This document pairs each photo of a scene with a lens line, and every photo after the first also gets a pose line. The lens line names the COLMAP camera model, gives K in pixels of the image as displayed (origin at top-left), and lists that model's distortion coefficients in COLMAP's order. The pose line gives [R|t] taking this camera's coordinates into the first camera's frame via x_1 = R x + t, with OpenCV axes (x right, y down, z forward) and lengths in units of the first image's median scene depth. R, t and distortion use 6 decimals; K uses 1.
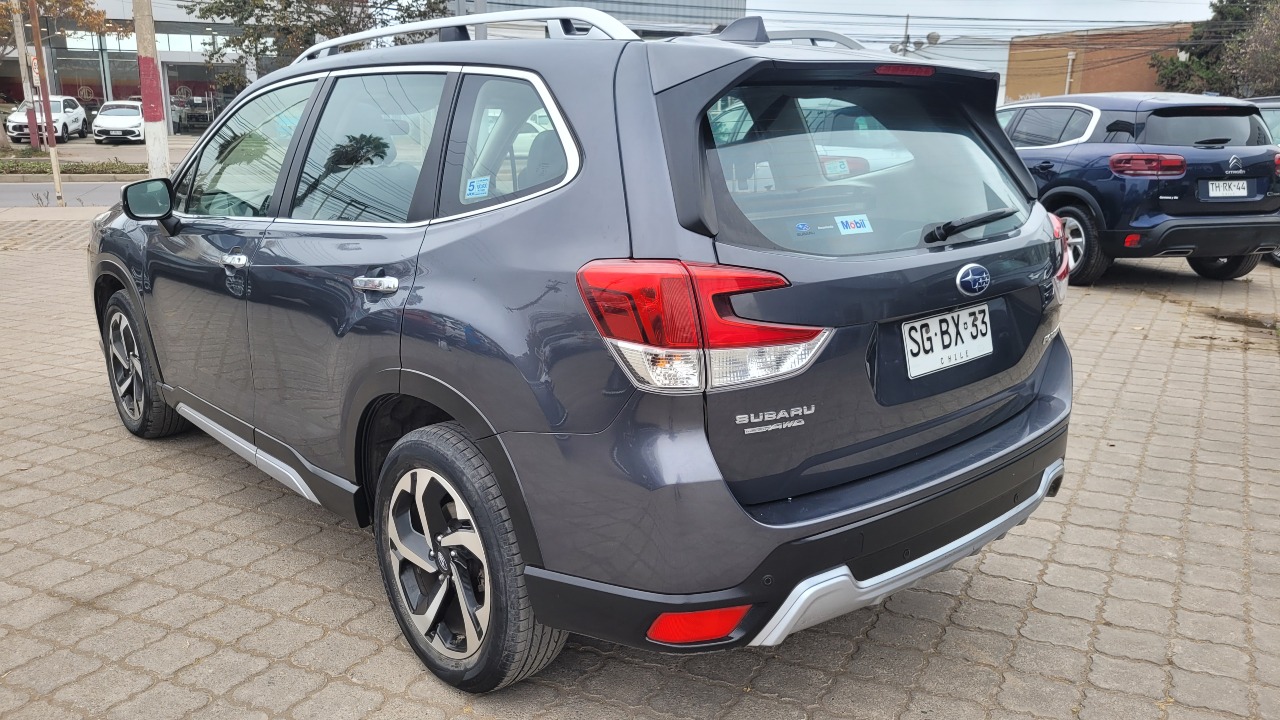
lens RADIAL K [[985.7, 0, 615.5], [0, 985.7, 359.0], [0, 0, 1]] dist [0.014230, 0.003045]
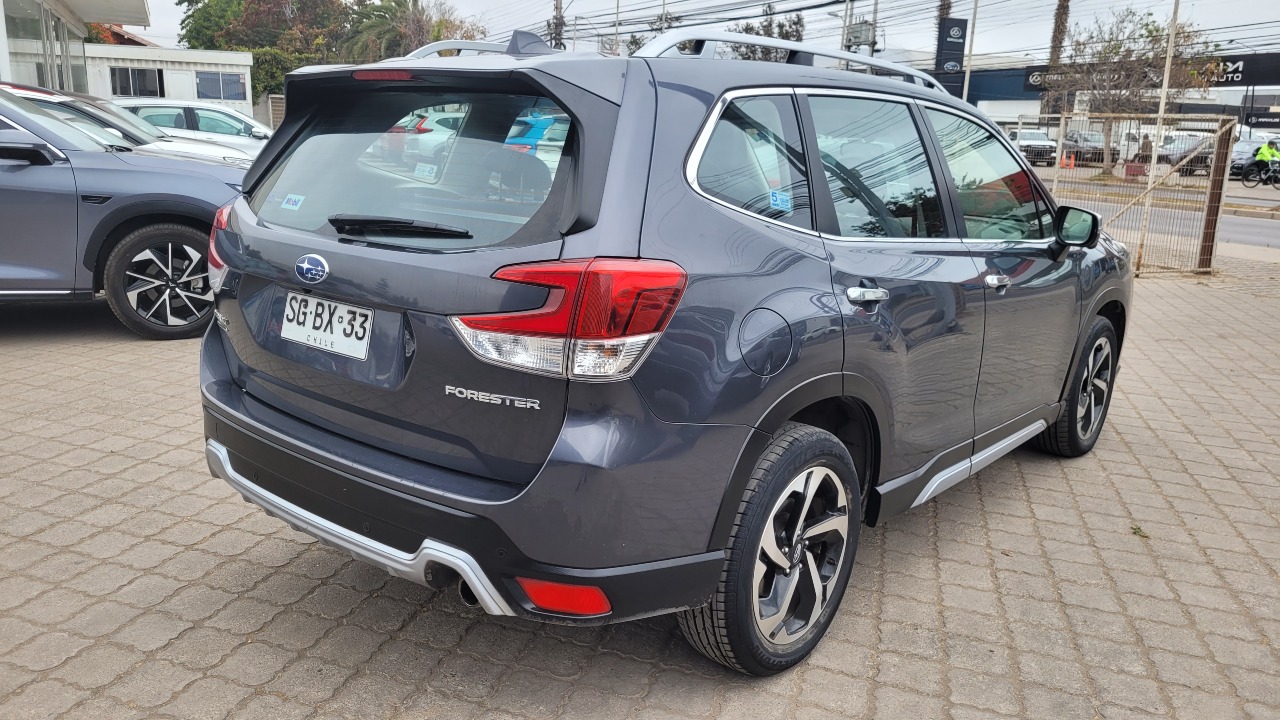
lens RADIAL K [[971.6, 0, 640.0], [0, 971.6, 360.0], [0, 0, 1]] dist [0.030485, 0.003127]
pose [[0.151095, 0.228816, -0.961672, 1.431369], [-0.272331, 0.944830, 0.182021, -0.271979], [0.950266, 0.234391, 0.205073, 1.130663]]
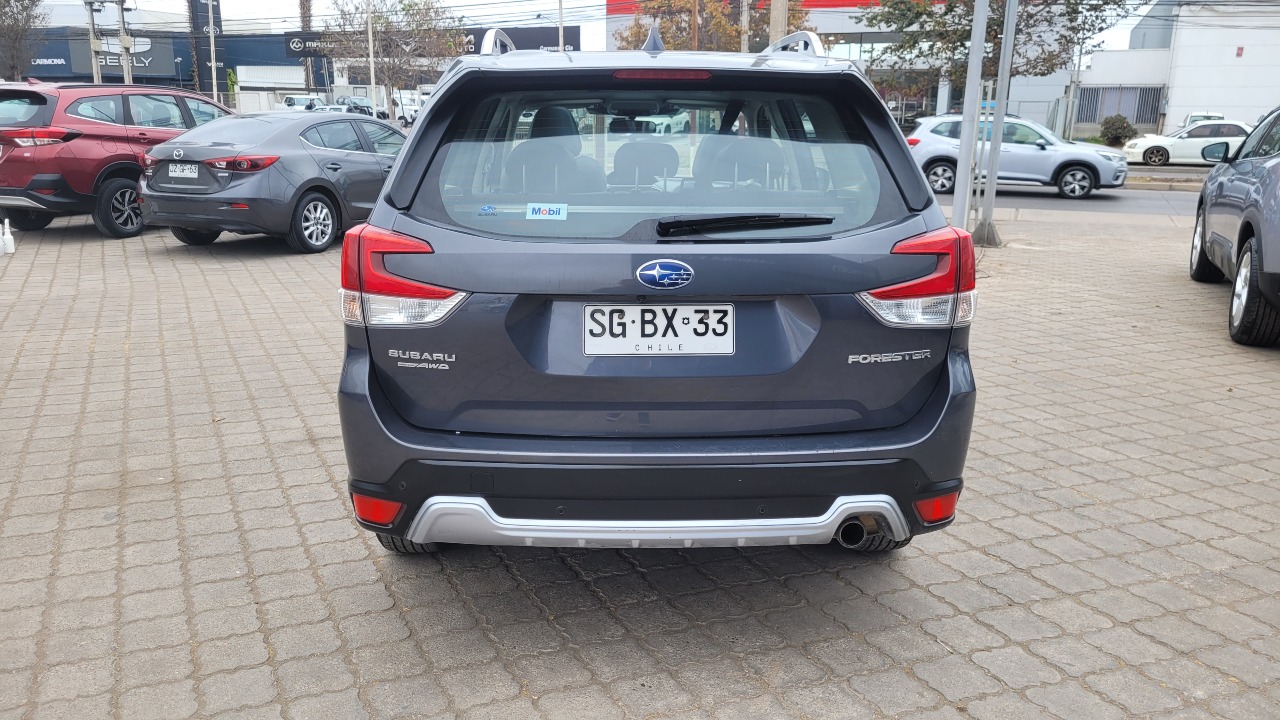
lens RADIAL K [[985.7, 0, 615.5], [0, 985.7, 359.0], [0, 0, 1]] dist [0.014230, 0.003045]
pose [[0.769870, 0.158177, -0.618289, 0.969539], [-0.160011, 0.985695, 0.052932, -0.038295], [0.617817, 0.058182, 0.784167, 0.152096]]
